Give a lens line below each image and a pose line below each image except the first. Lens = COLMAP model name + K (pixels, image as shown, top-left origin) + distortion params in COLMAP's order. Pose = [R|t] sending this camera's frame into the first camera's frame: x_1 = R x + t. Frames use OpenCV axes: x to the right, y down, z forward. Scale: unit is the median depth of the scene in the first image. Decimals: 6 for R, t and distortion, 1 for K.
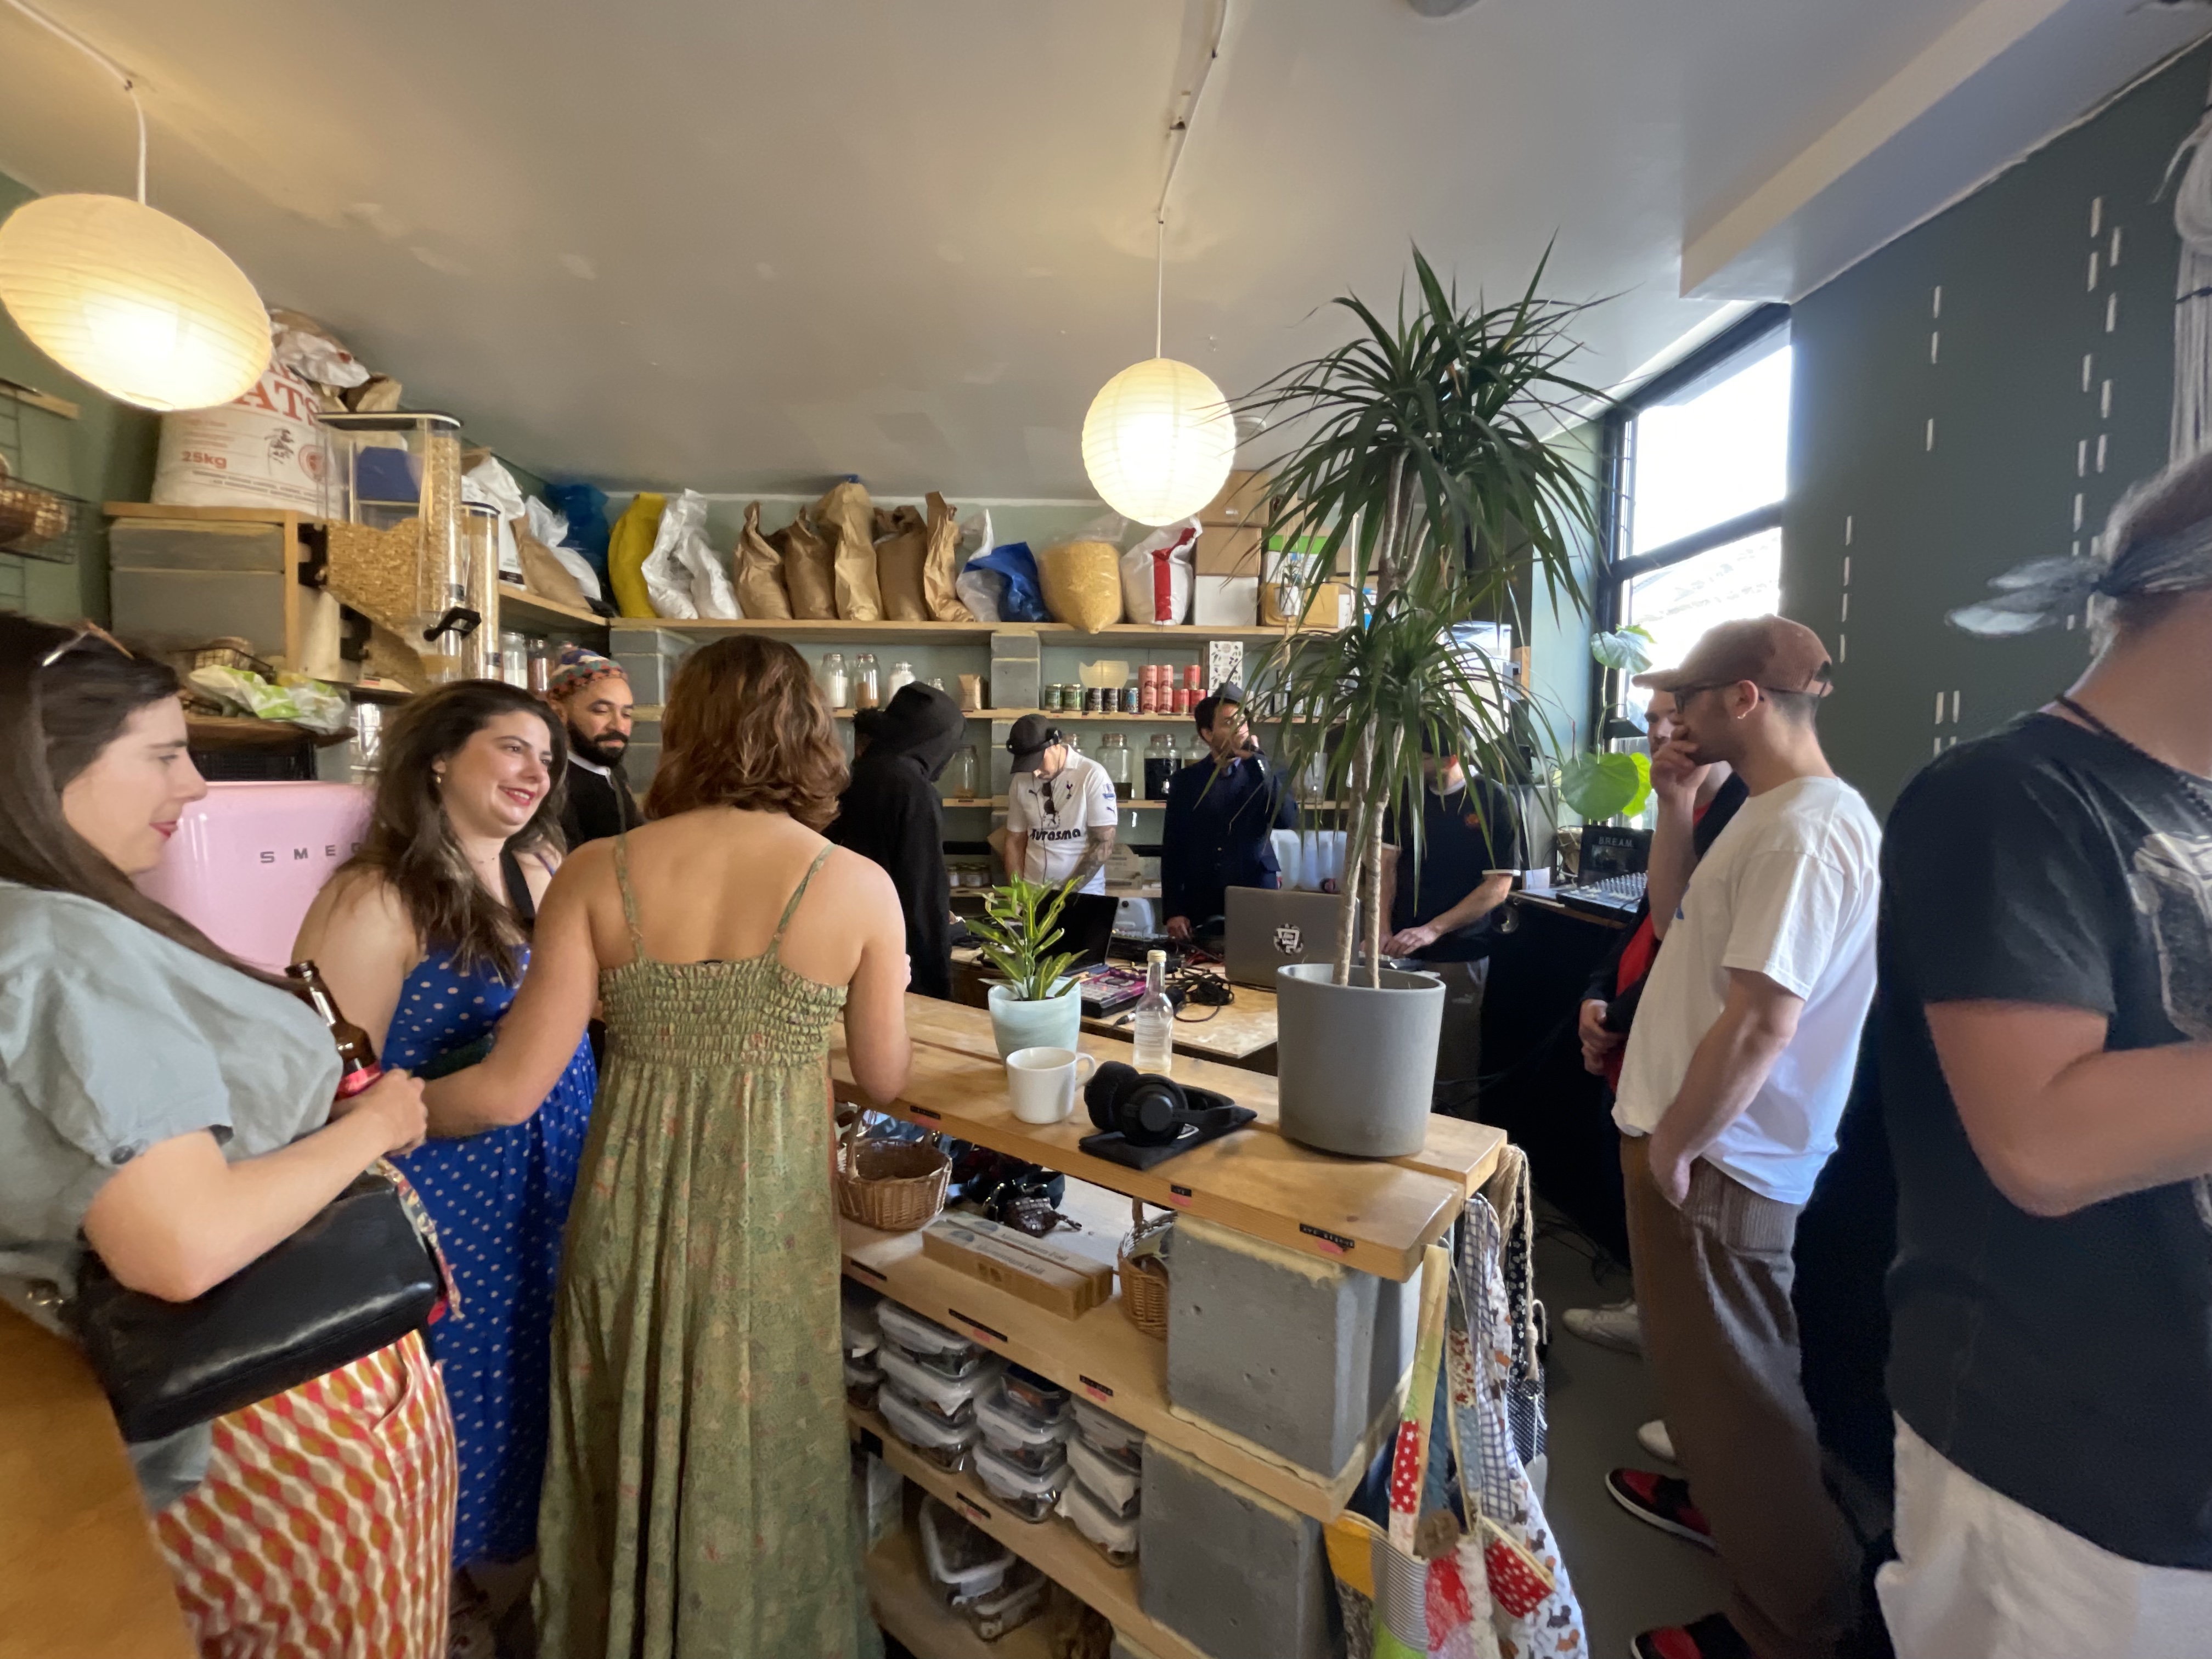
lens RADIAL K [[889.1, 0, 1105.1], [0, 889.1, 832.6], [0, 0, 1]] dist [-0.000005, -0.000006]
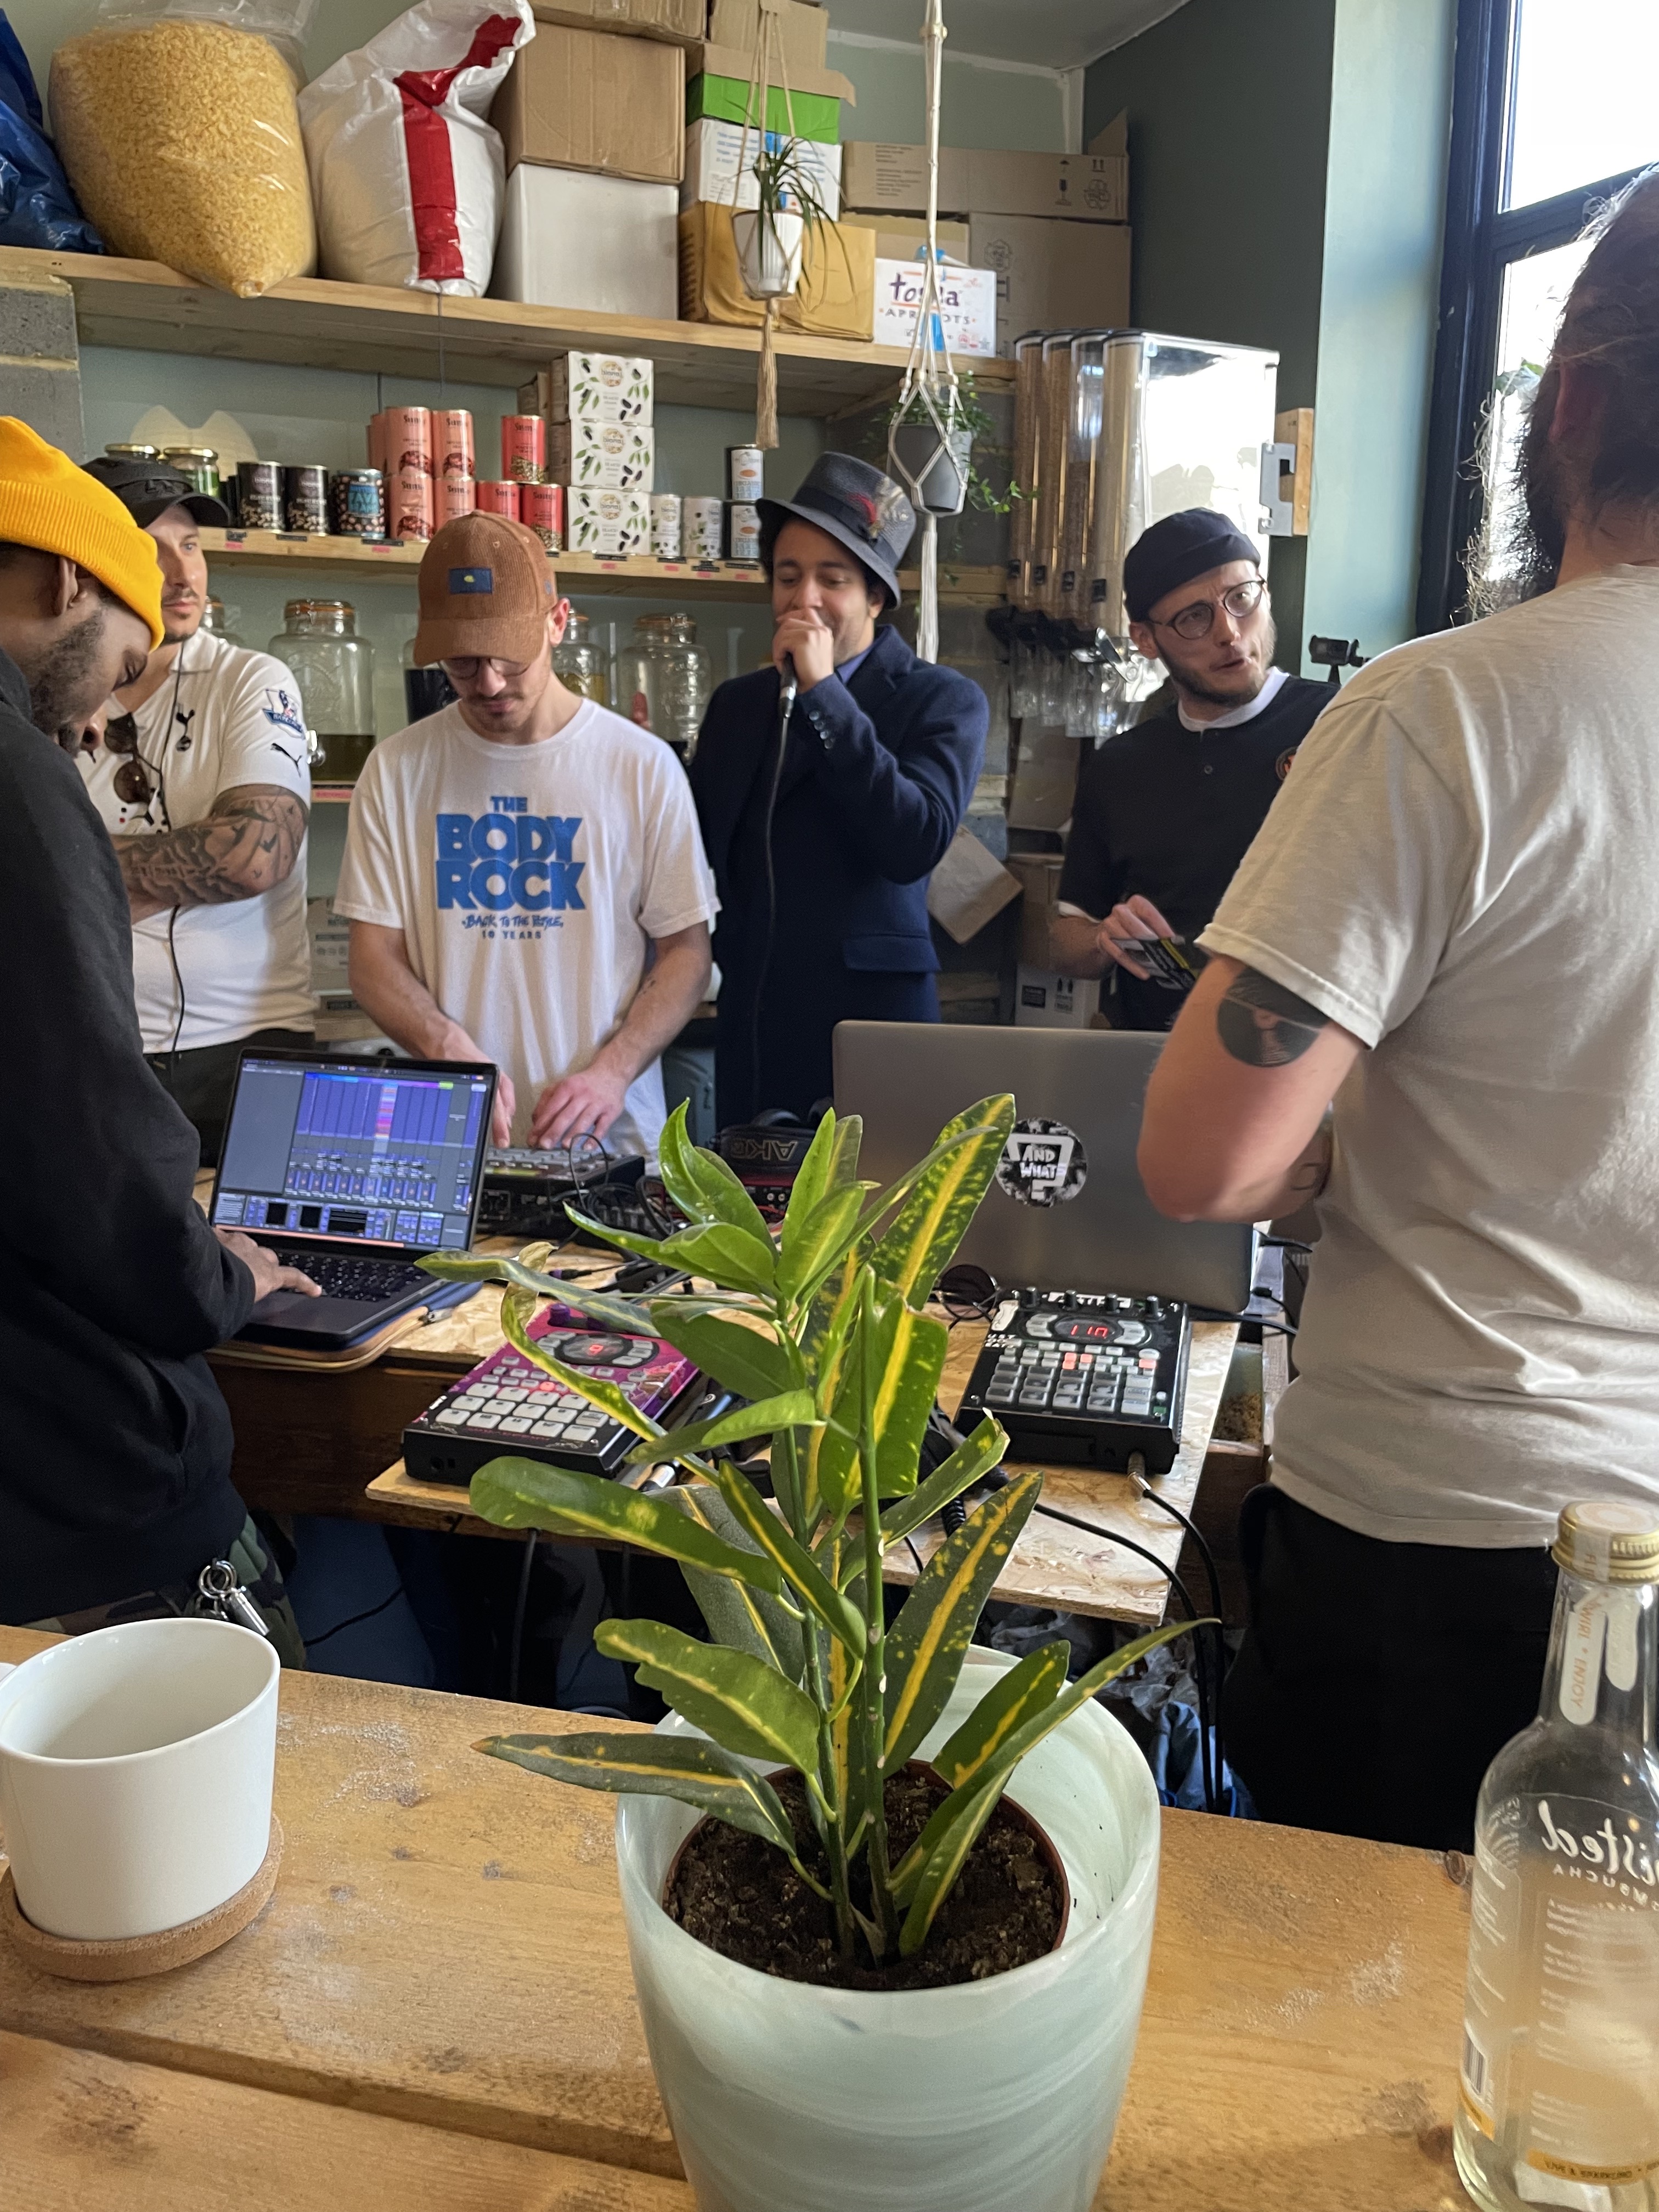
lens RADIAL K [[1695.8, 0, 827.5], [0, 1695.8, 1097.5], [0, 0, 1]] dist [-0.009675, -0.018886]
pose [[0.926122, -0.083888, 0.367779, -0.068850], [0.033751, 0.989476, 0.140703, -0.000274], [-0.375712, -0.117896, 0.919207, 0.266990]]
